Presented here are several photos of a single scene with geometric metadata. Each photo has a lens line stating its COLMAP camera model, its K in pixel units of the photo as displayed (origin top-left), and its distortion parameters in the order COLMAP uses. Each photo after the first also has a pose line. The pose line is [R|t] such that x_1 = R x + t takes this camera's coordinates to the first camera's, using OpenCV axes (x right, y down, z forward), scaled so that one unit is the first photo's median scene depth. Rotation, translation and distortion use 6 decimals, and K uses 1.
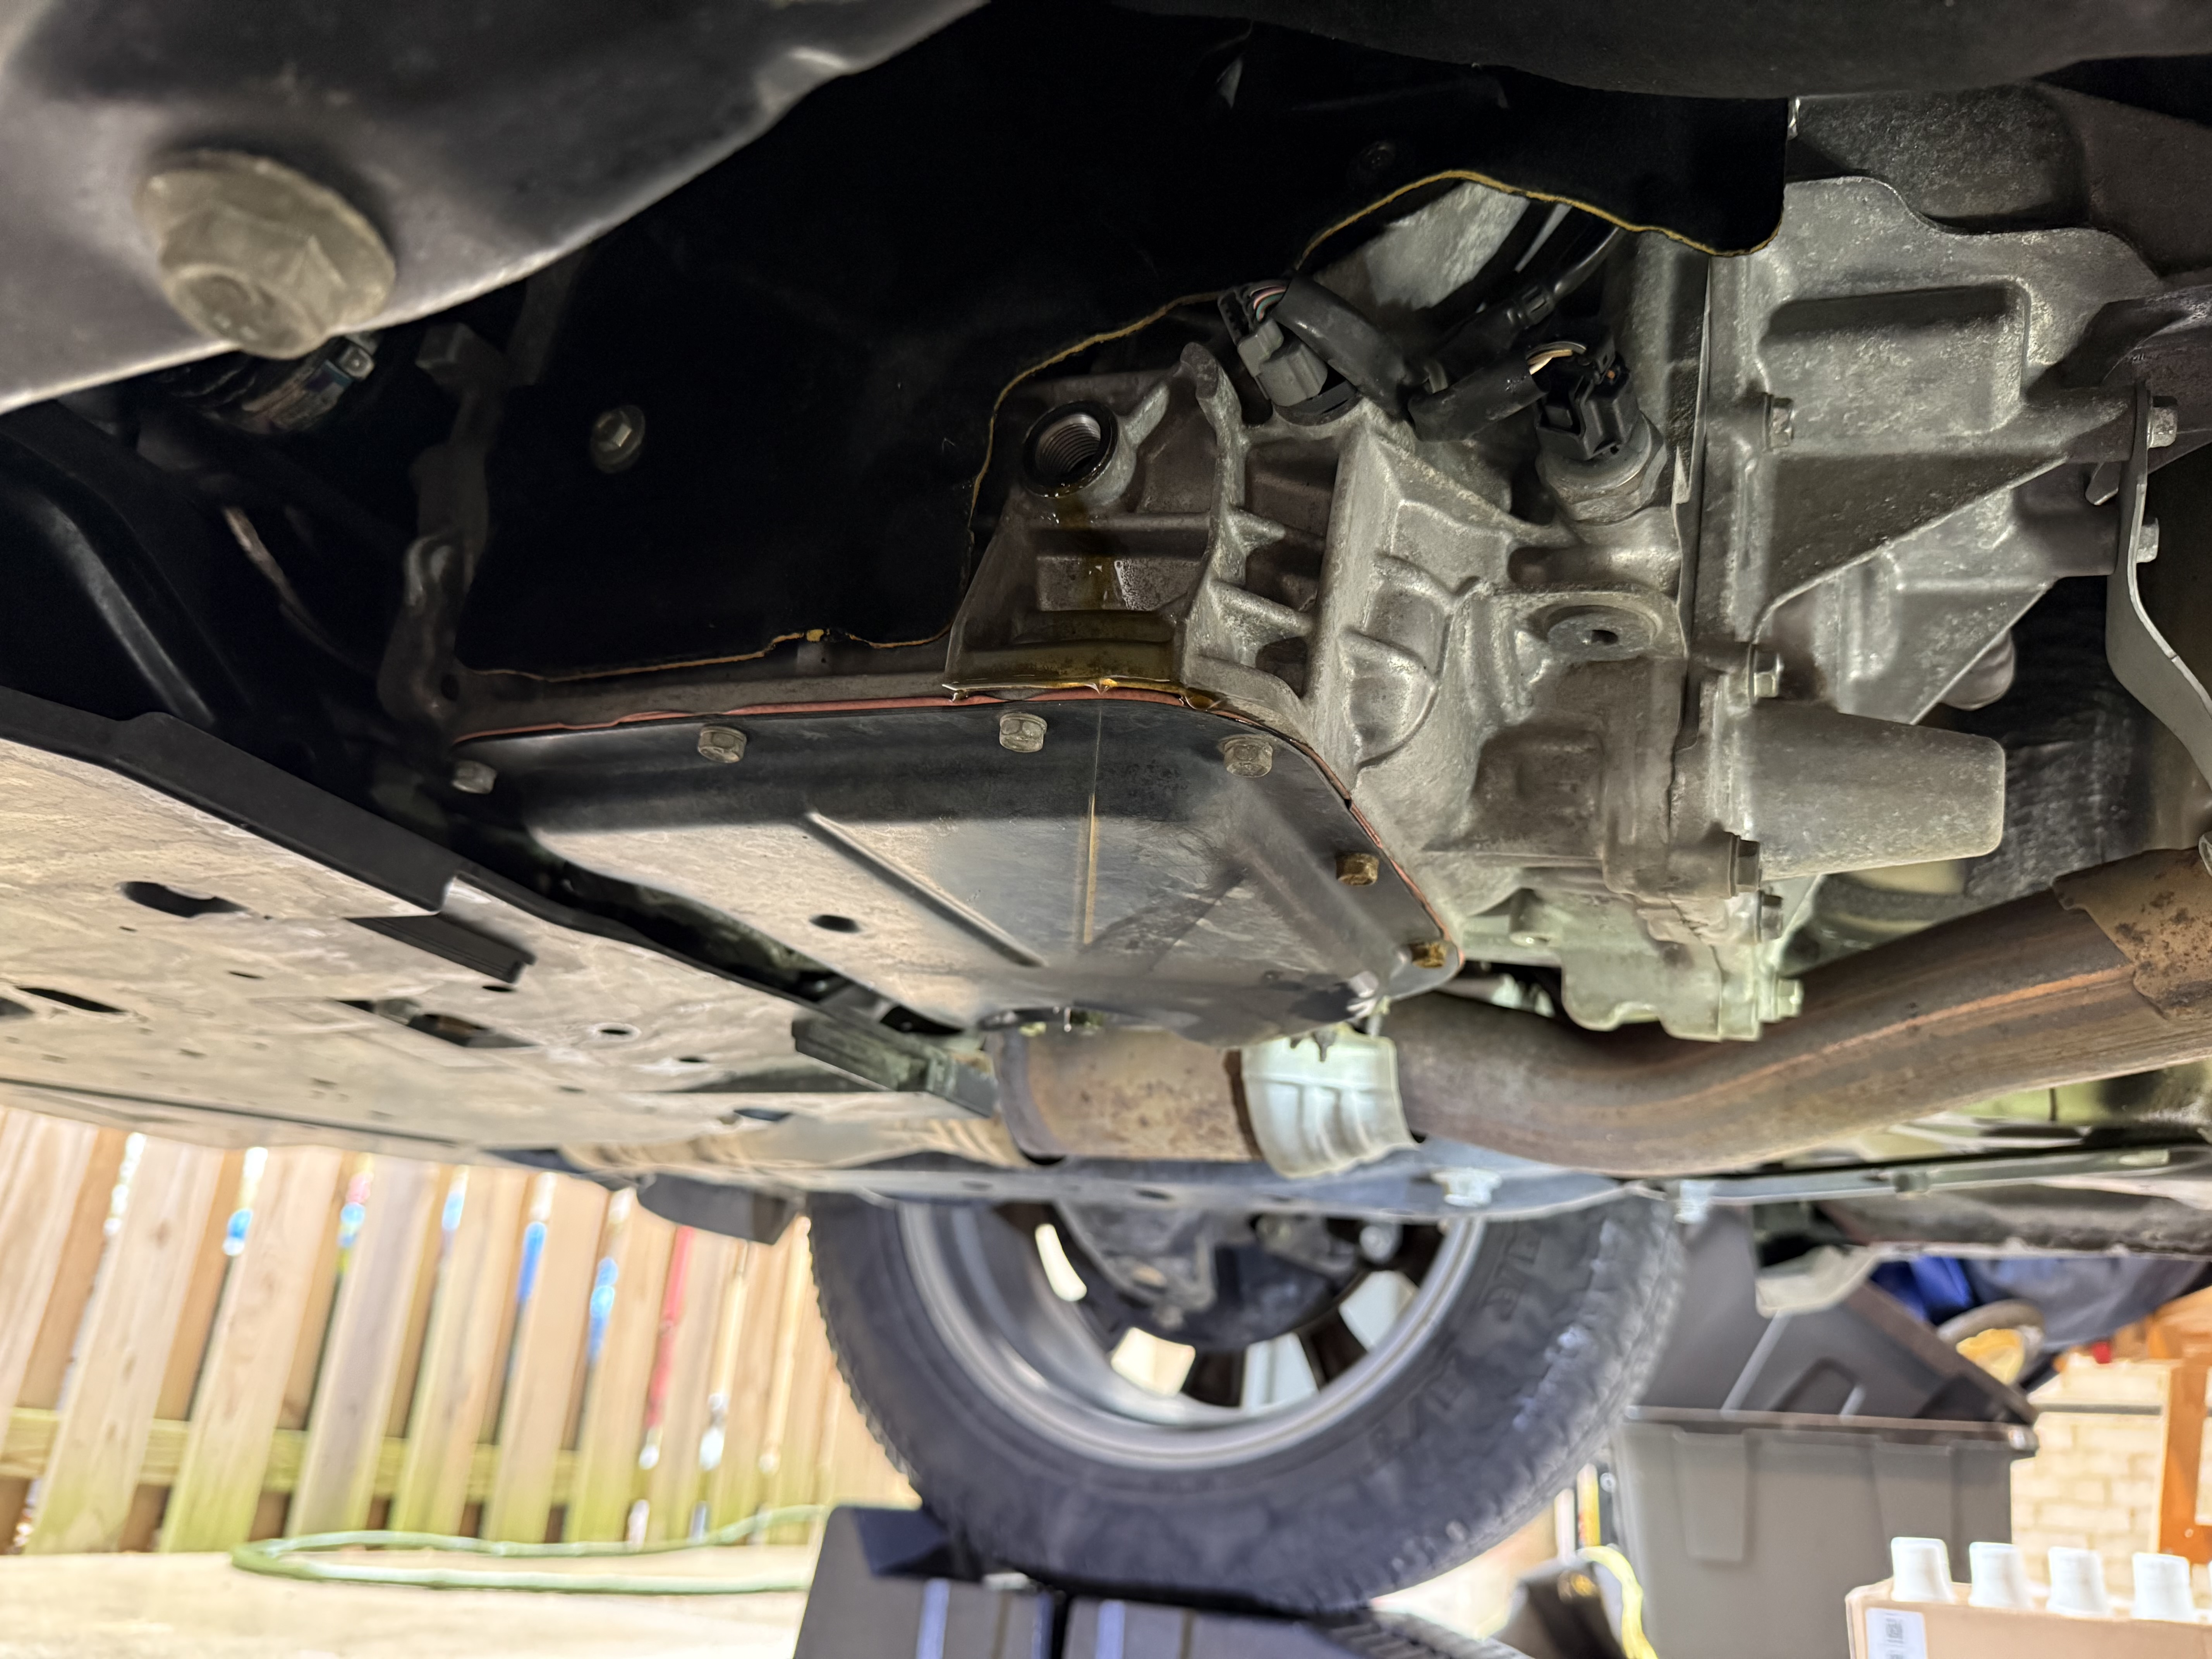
lens RADIAL K [[1585.6, 0, 1106.0], [0, 1585.6, 829.5], [0, 0, 1]] dist [-0.007322, -0.015656]
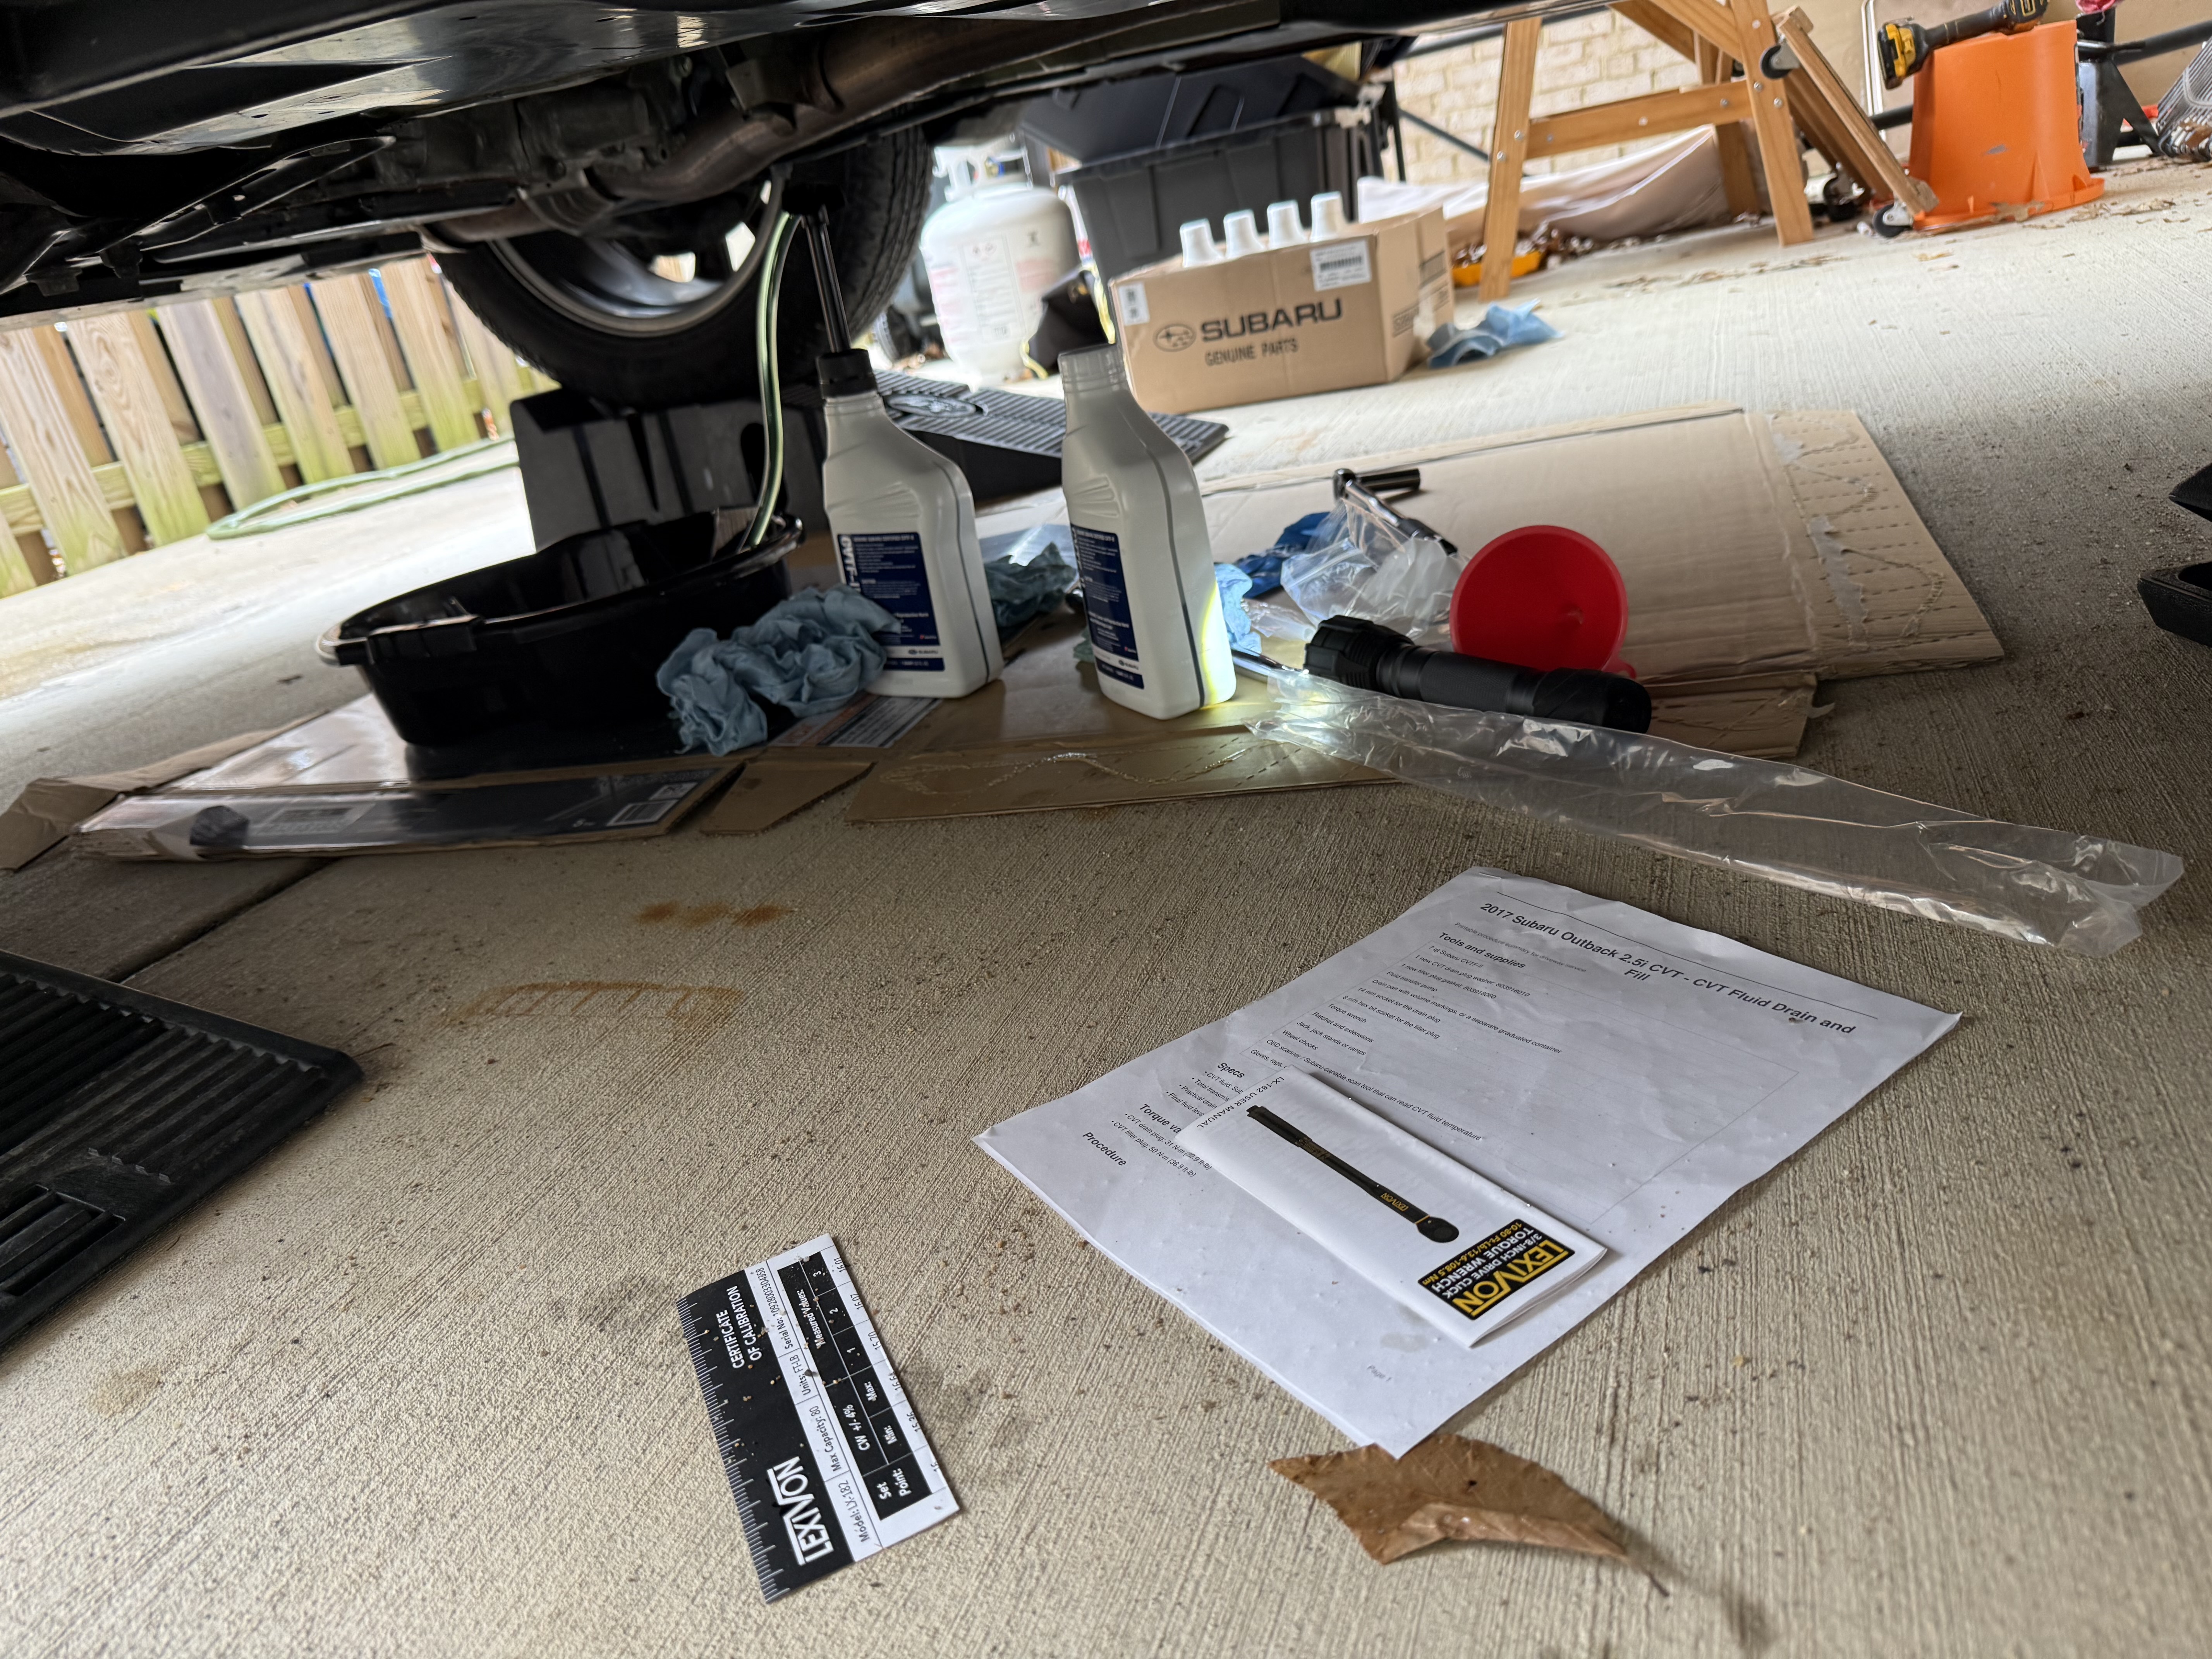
lens RADIAL K [[1585.6, 0, 1106.0], [0, 1585.6, 829.5], [0, 0, 1]] dist [-0.007322, -0.015656]
pose [[0.961178, -0.274390, -0.029116, 0.191961], [0.218969, 0.694296, 0.685570, -0.151178], [-0.167898, -0.665330, 0.727424, -0.349308]]
